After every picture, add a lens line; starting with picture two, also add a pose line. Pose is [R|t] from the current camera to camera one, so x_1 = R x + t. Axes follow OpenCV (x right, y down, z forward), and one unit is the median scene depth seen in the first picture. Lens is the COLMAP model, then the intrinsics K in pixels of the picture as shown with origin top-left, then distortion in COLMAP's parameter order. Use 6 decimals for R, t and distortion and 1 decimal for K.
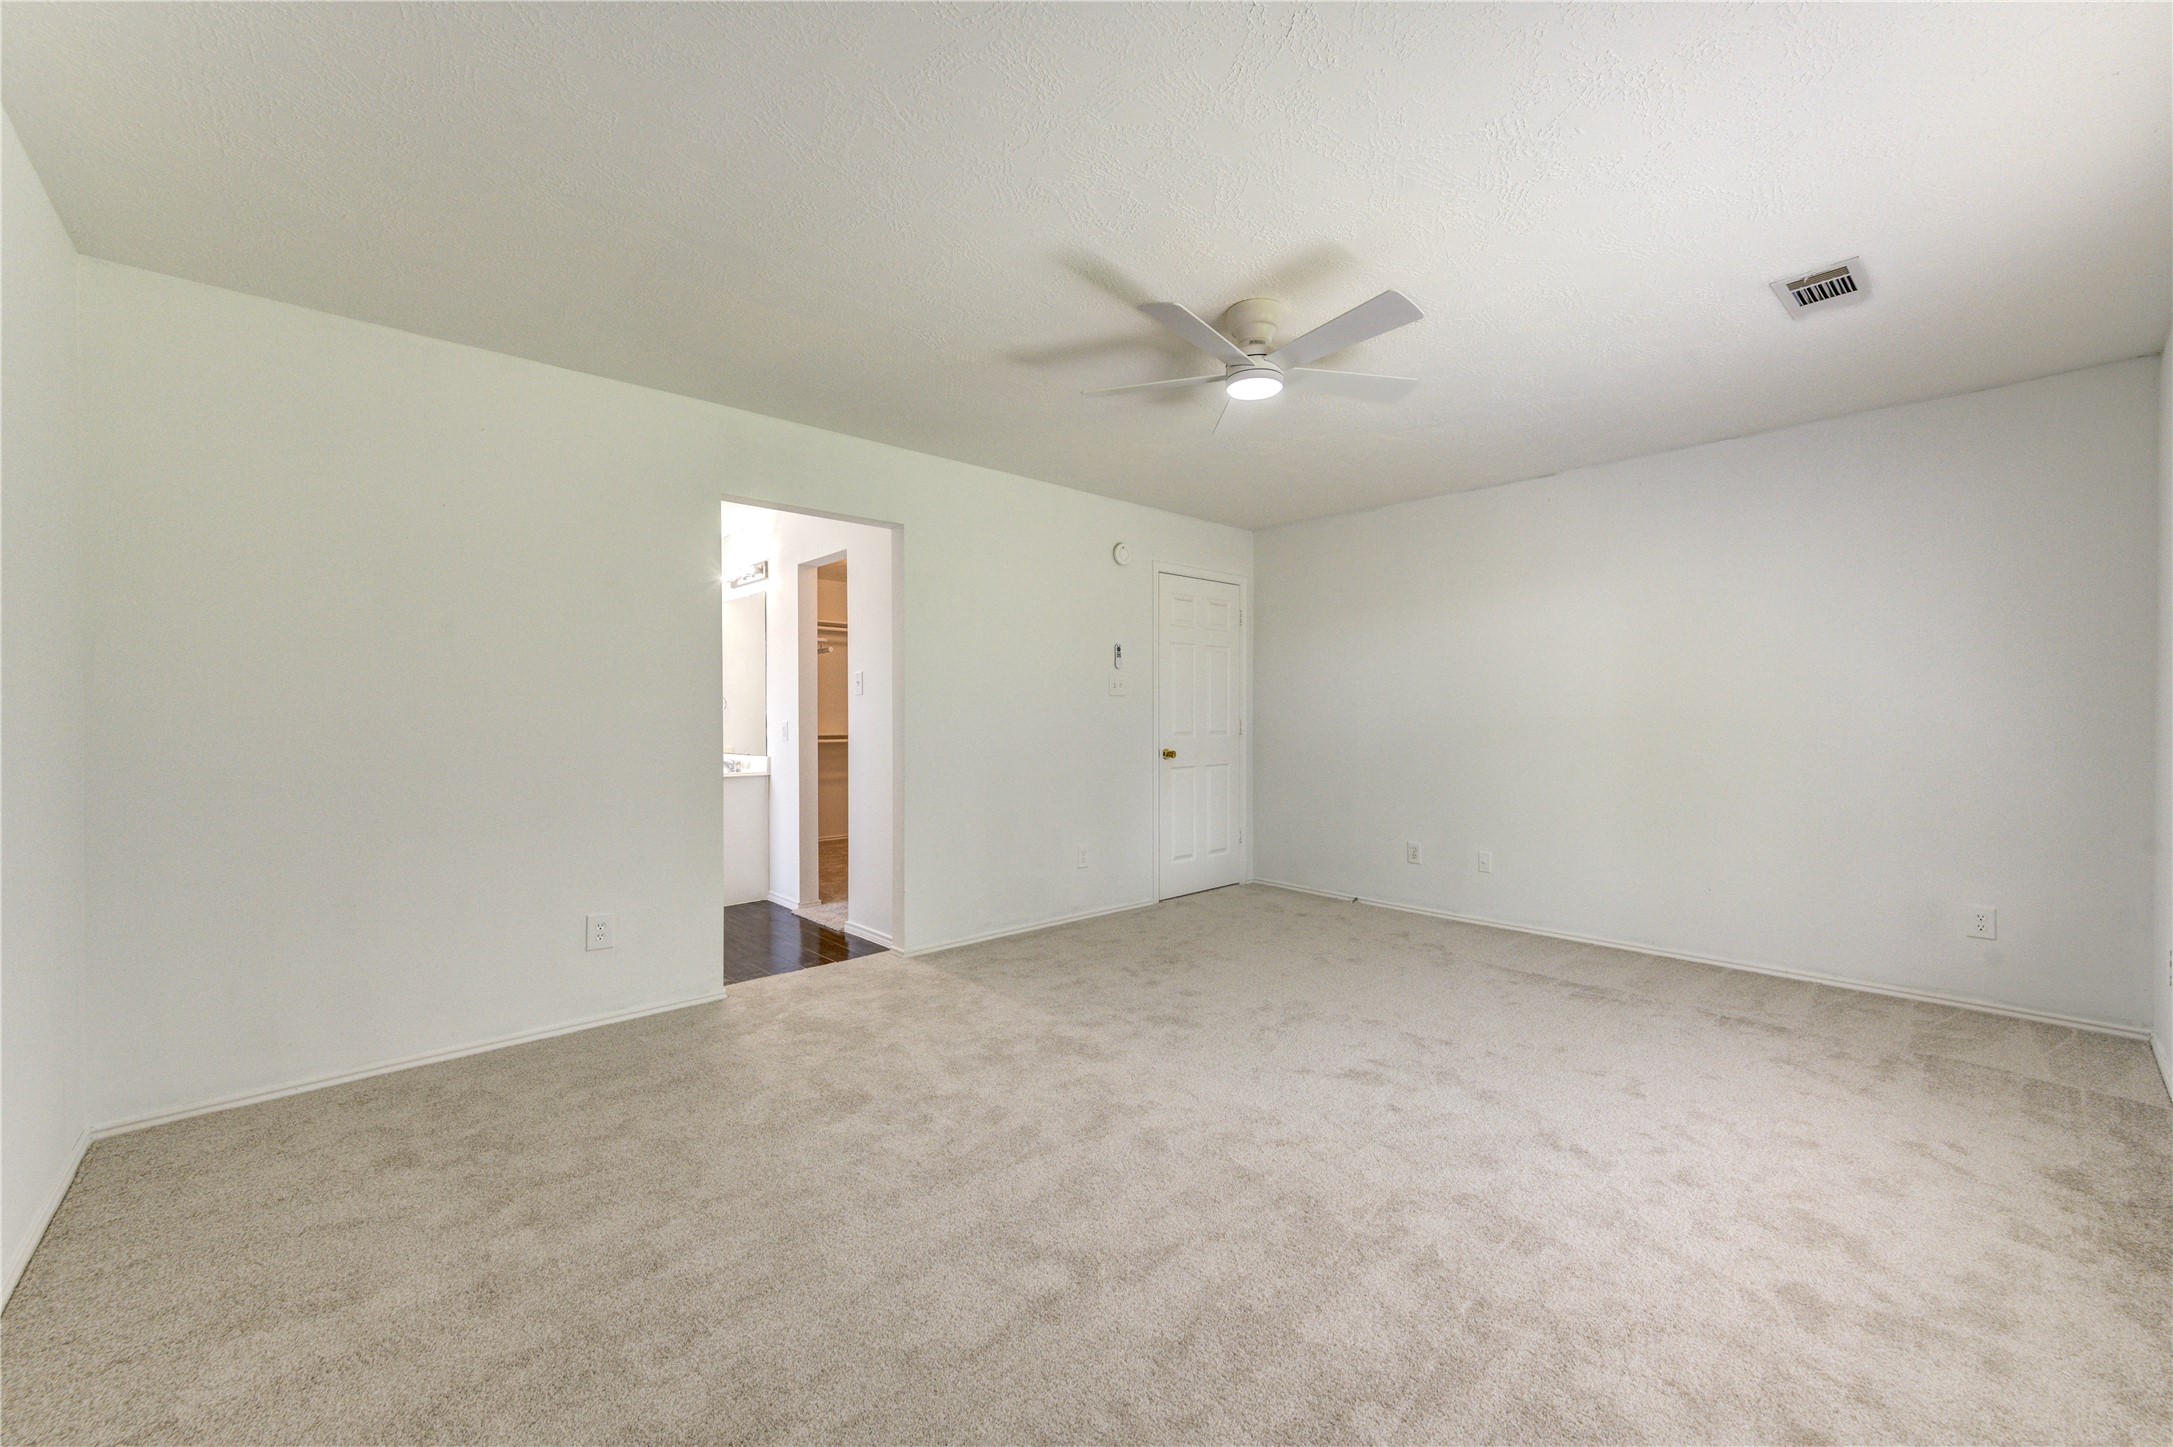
lens RADIAL K [[854.4, 0, 1097.6], [0, 854.4, 718.4], [0, 0, 1]] dist [0.004211, 0.000861]
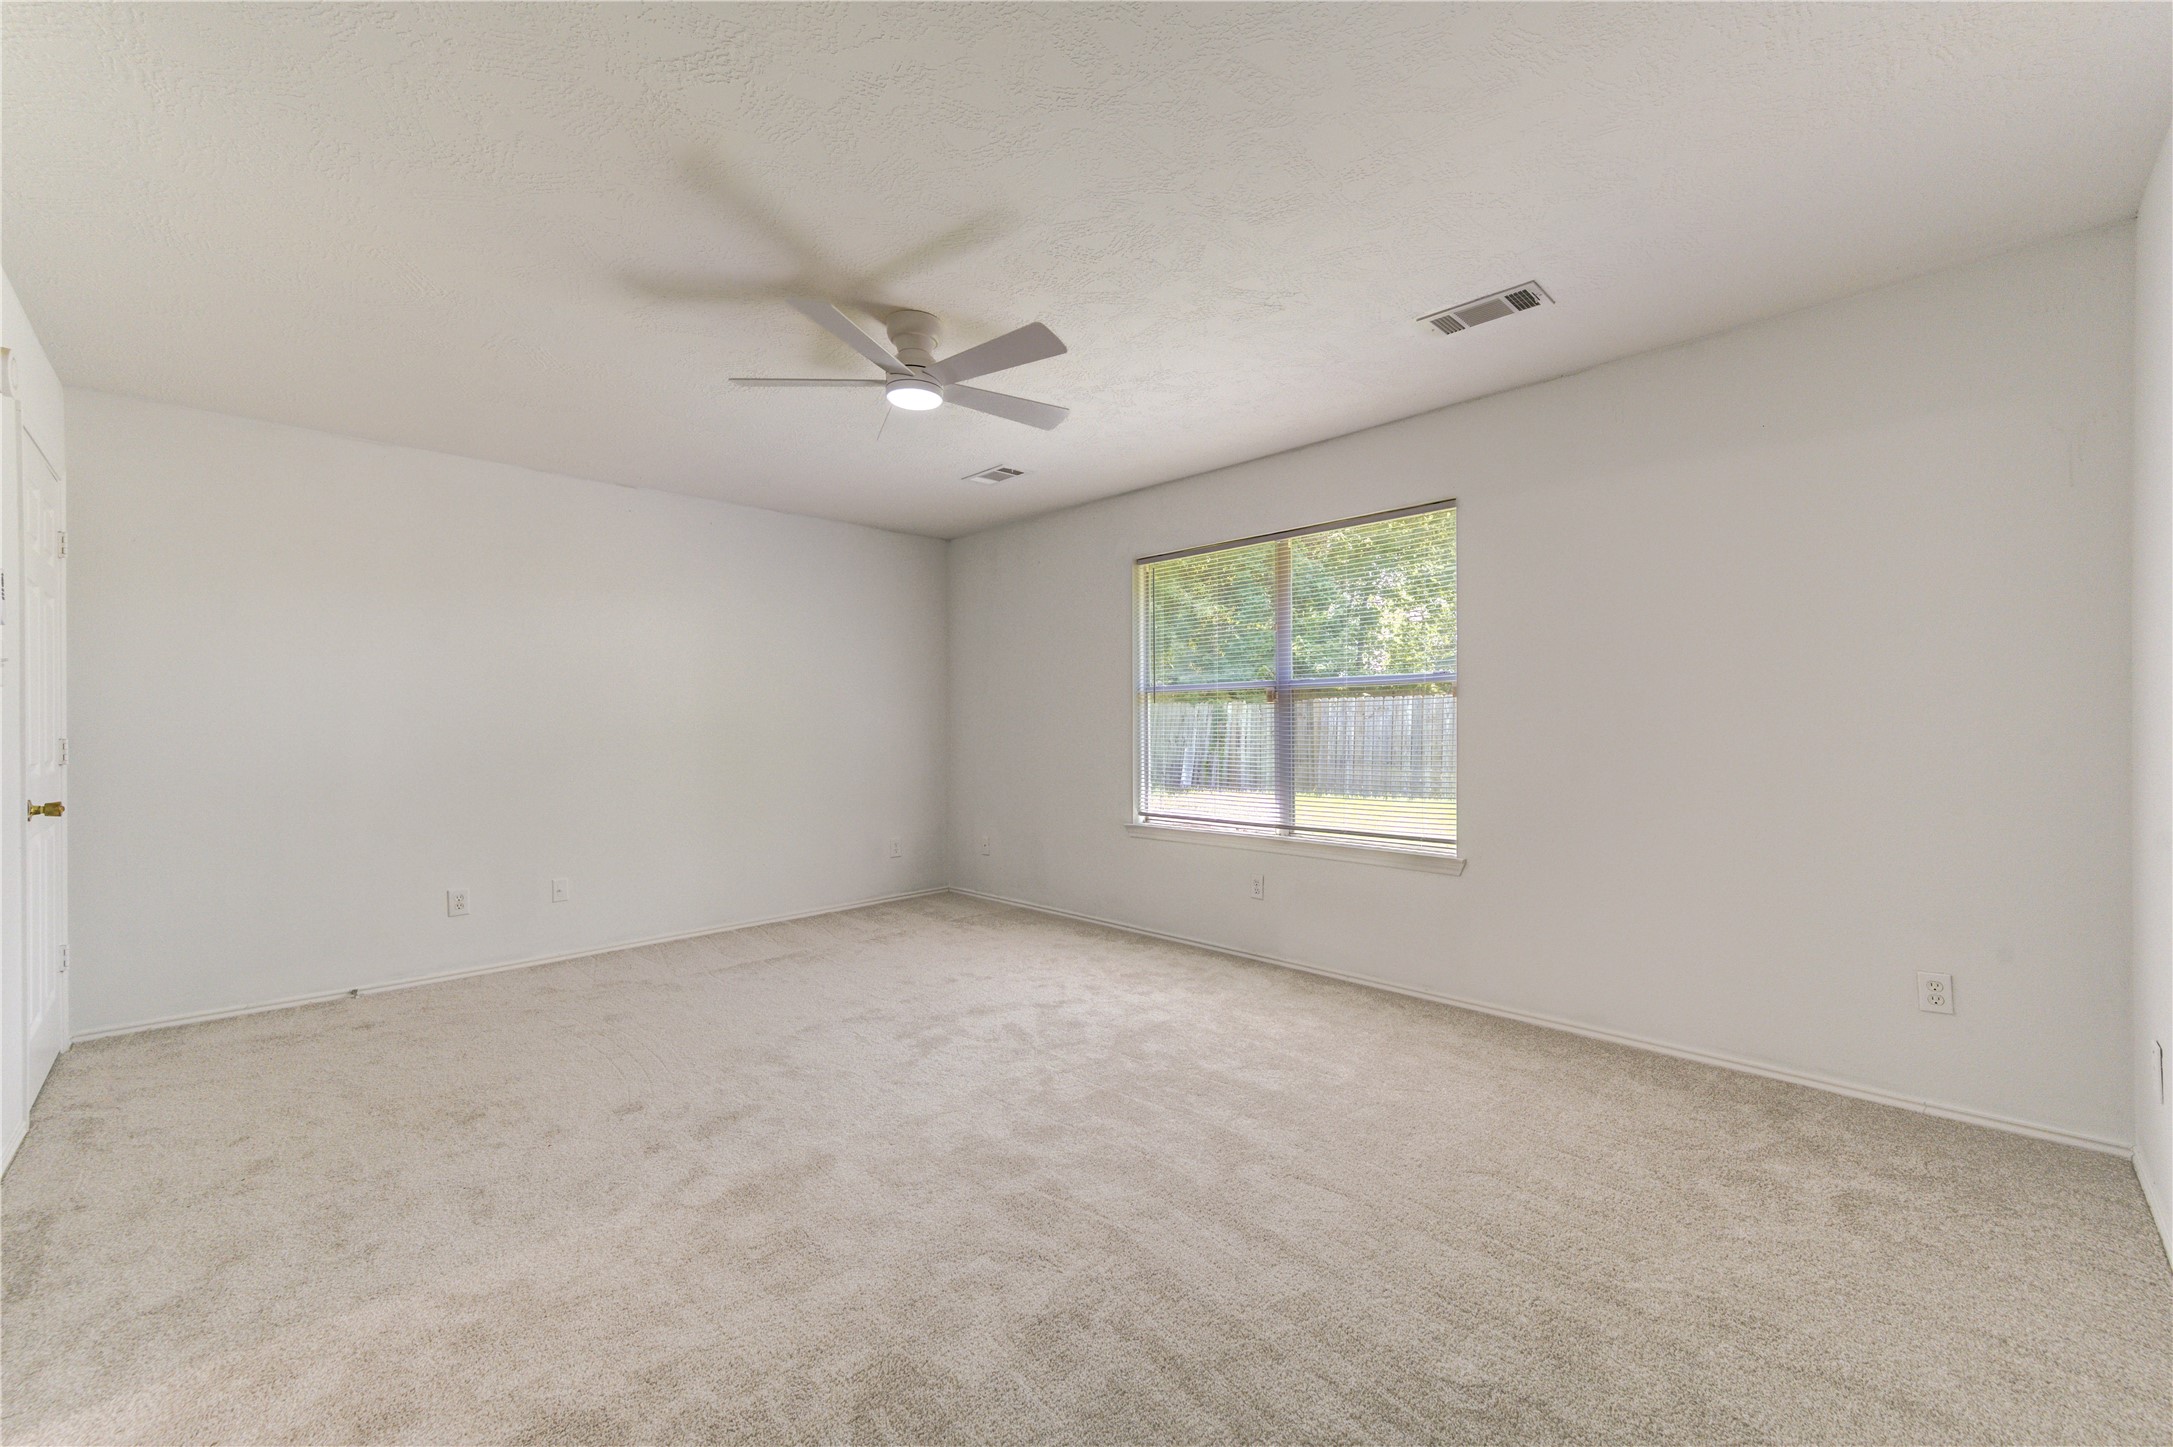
lens RADIAL K [[854.4, 0, 1097.4], [0, 854.4, 722.9], [0, 0, 1]] dist [0.004211, 0.000861]
pose [[-0.032177, 0.003043, 0.999478, -0.892380], [0.014403, 0.999893, -0.002581, 0.004786], [-0.999378, 0.014312, -0.032218, 0.884293]]
